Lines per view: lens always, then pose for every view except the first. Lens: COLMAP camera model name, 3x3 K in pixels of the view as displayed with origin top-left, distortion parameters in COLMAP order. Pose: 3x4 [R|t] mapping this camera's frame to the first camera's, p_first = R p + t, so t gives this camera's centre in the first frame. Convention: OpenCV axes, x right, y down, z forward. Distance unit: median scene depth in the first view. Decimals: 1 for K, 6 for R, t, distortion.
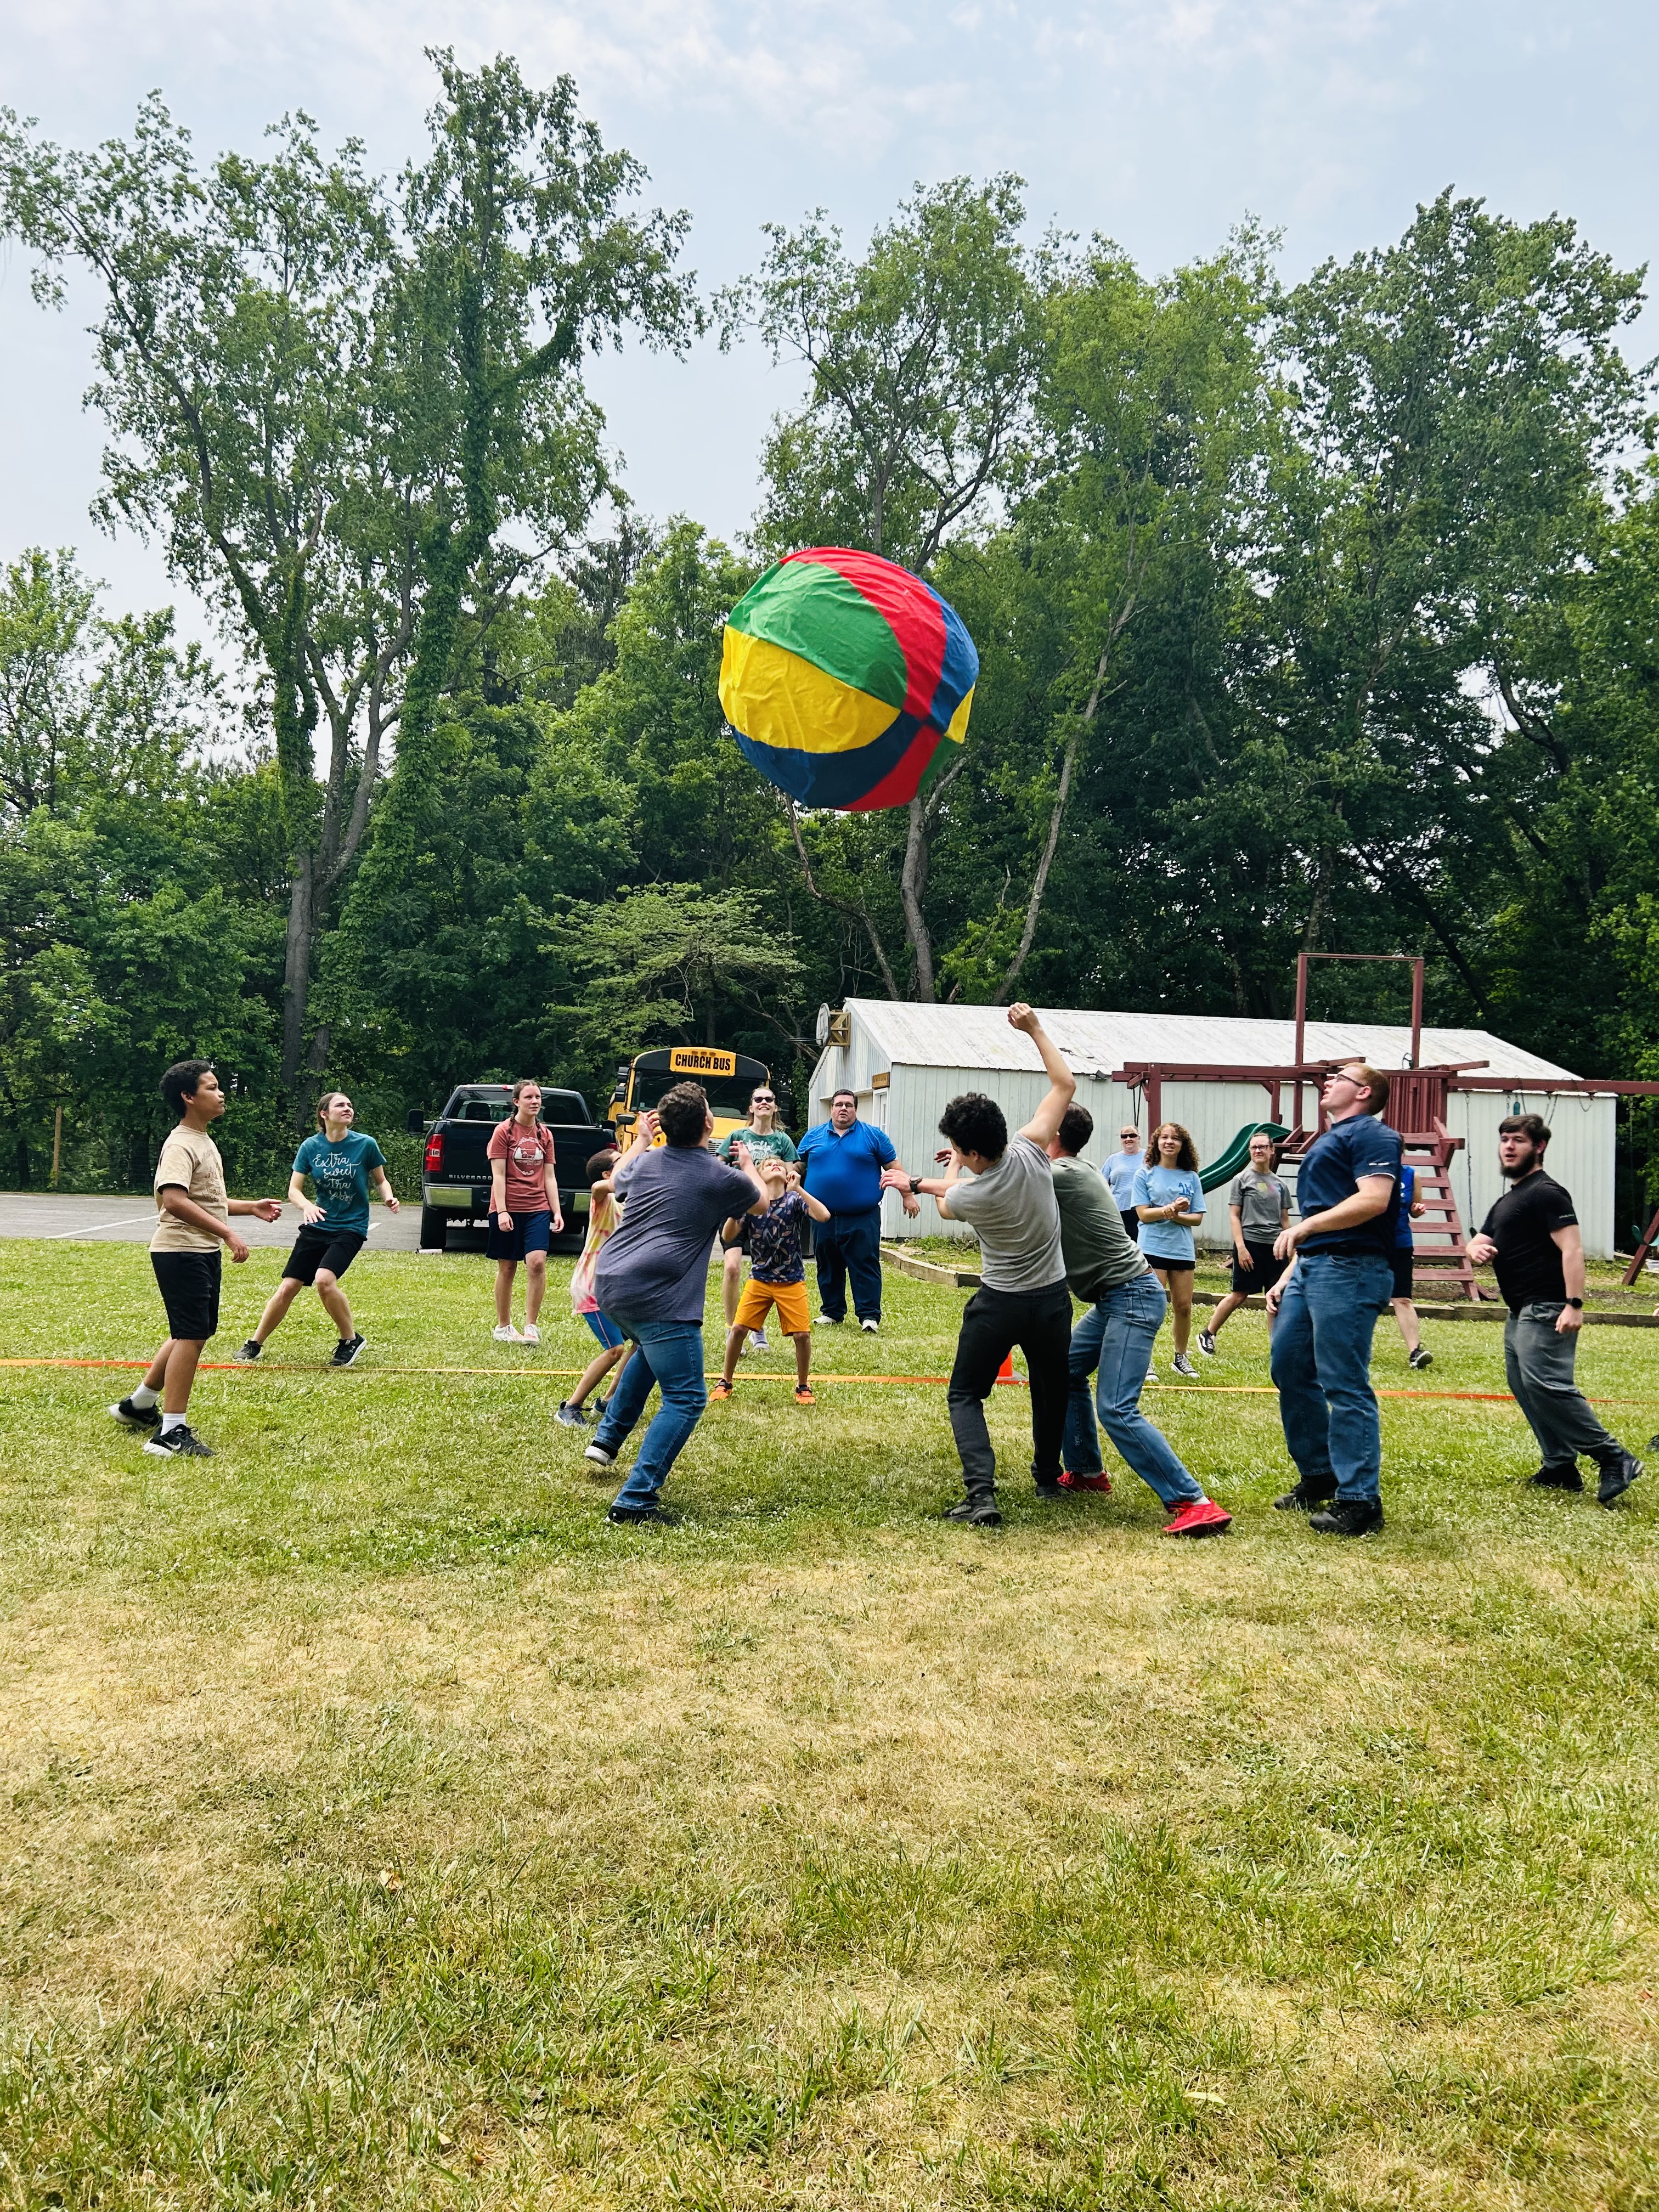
lens RADIAL K [[1754.1, 0, 829.5], [0, 1754.1, 1106.0], [0, 0, 1]] dist [0.000589, -0.001085]
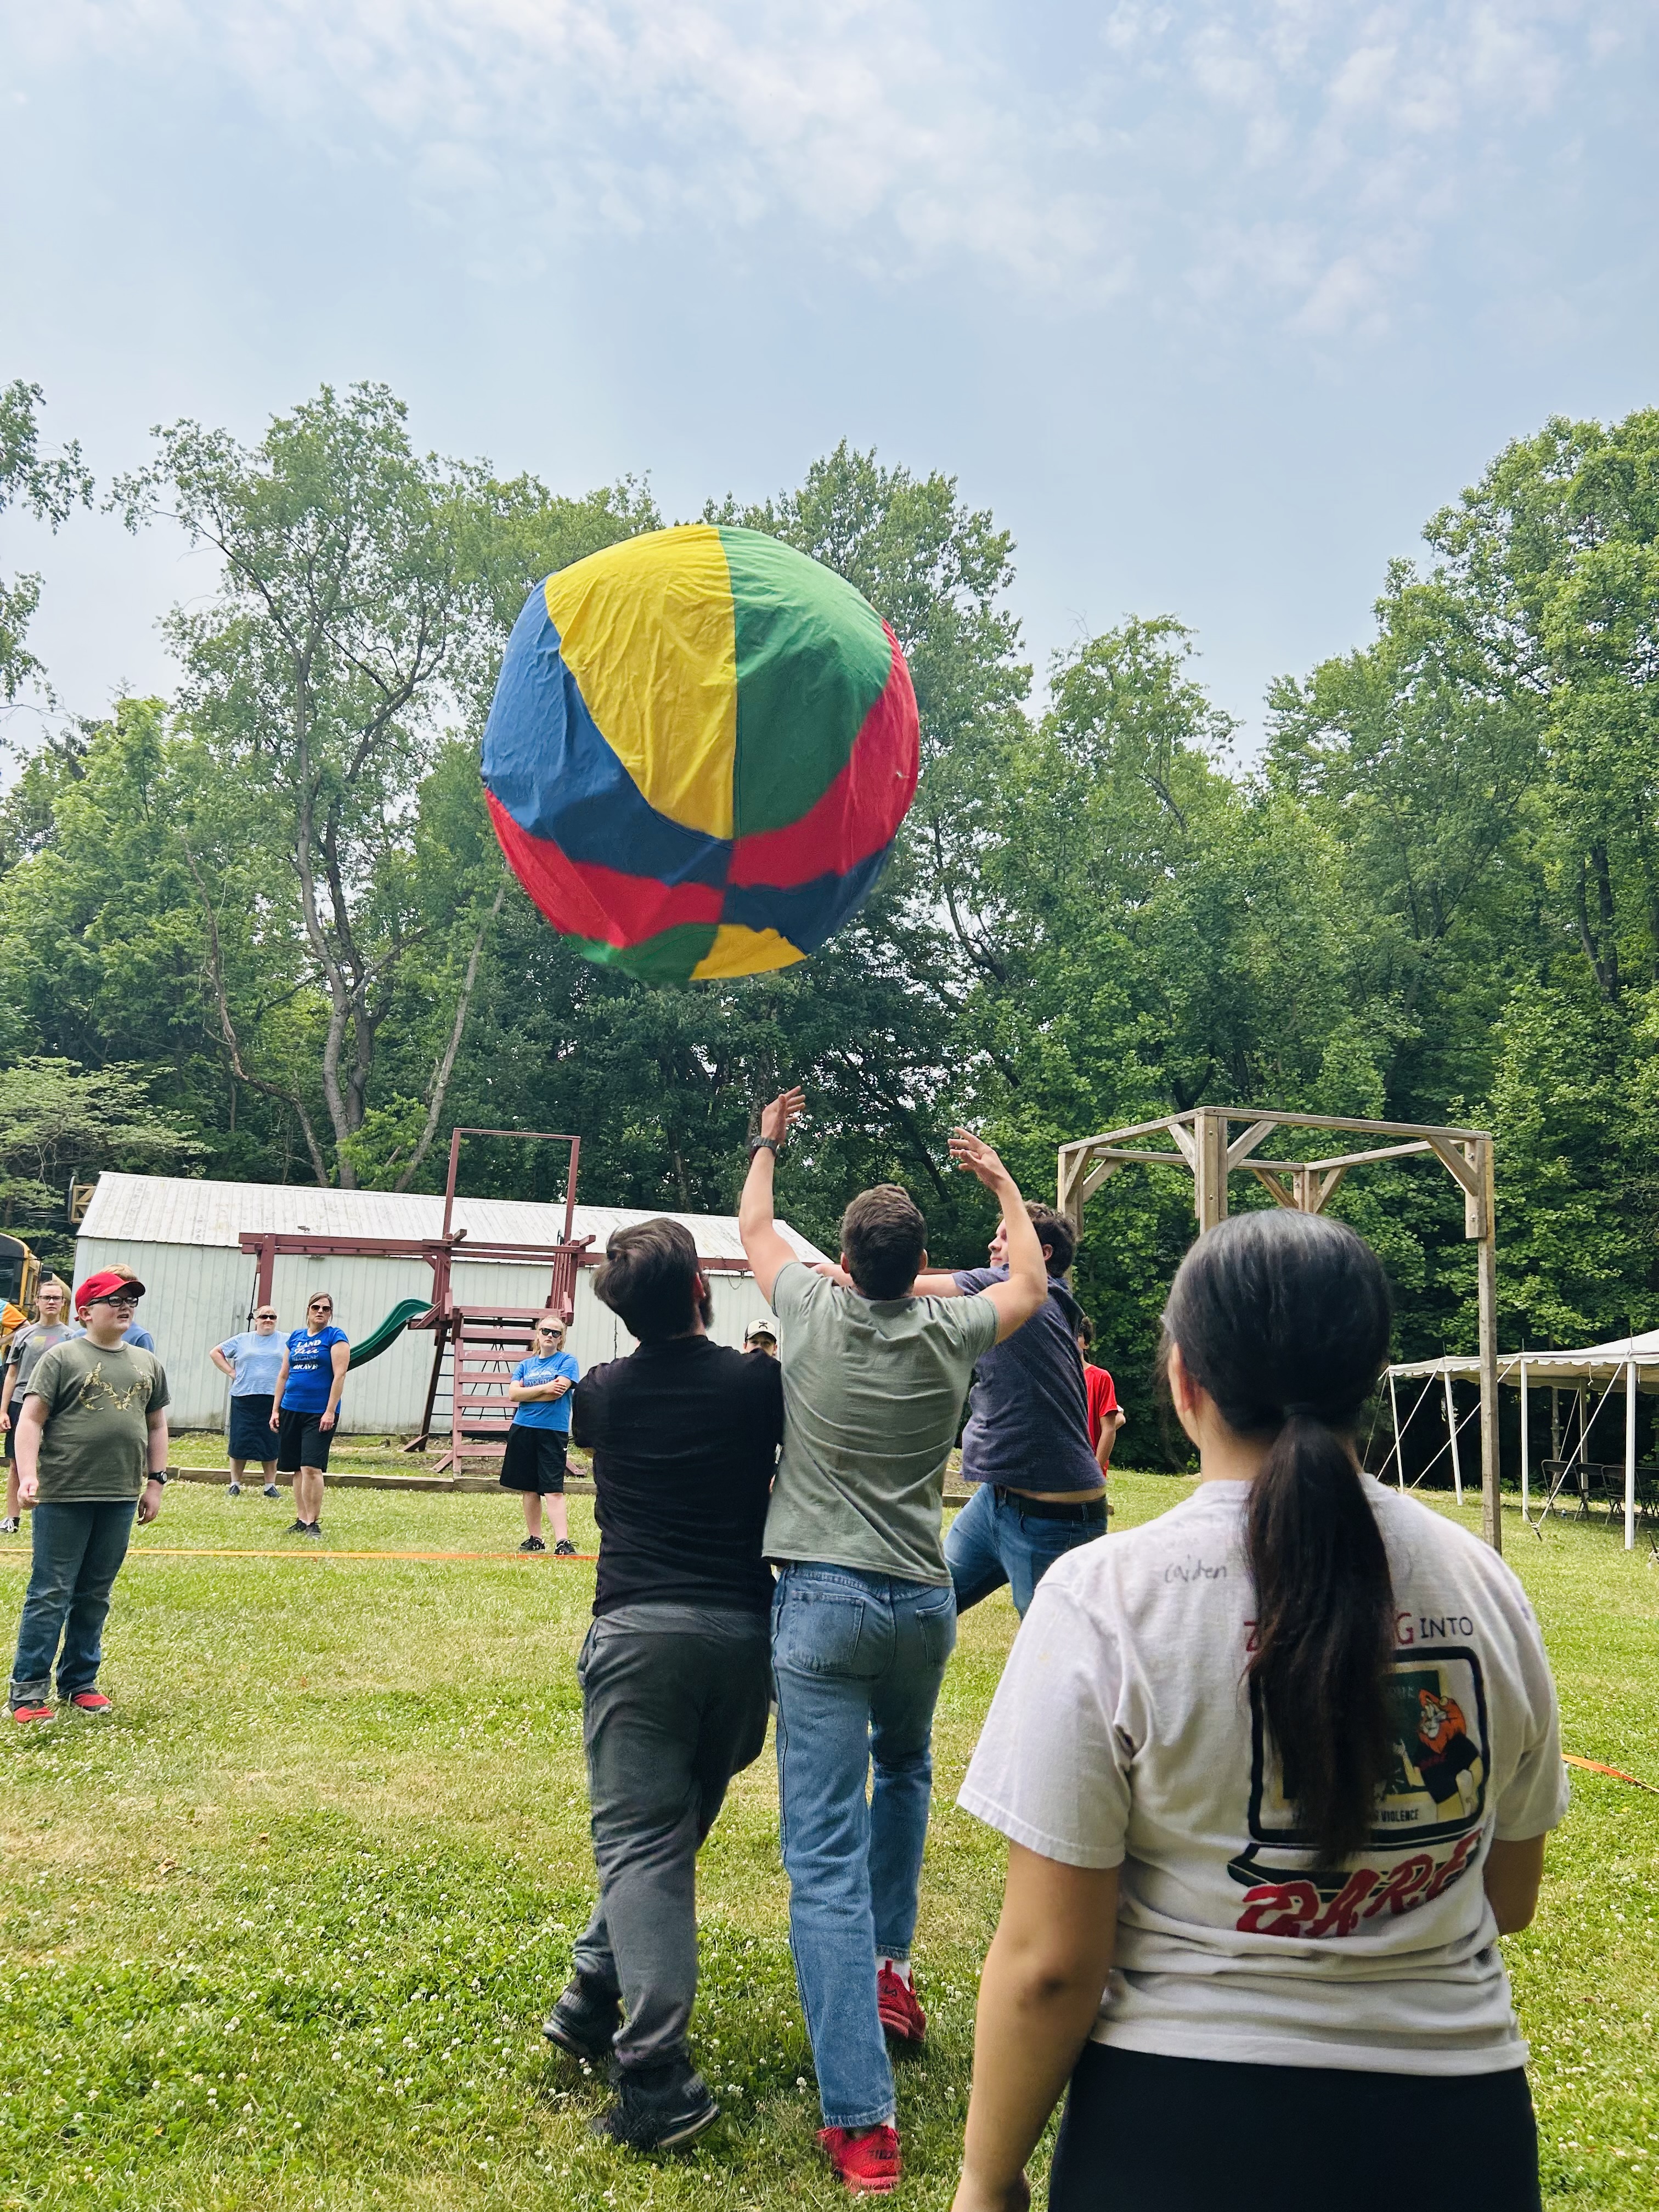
lens RADIAL K [[1754.1, 0, 829.5], [0, 1754.1, 1106.0], [0, 0, 1]] dist [0.000589, -0.001085]
pose [[0.983577, 0.032224, 0.177587, 0.269287], [-0.011085, 0.992861, -0.118764, 0.015034], [-0.180146, 0.114845, 0.976912, -0.021172]]
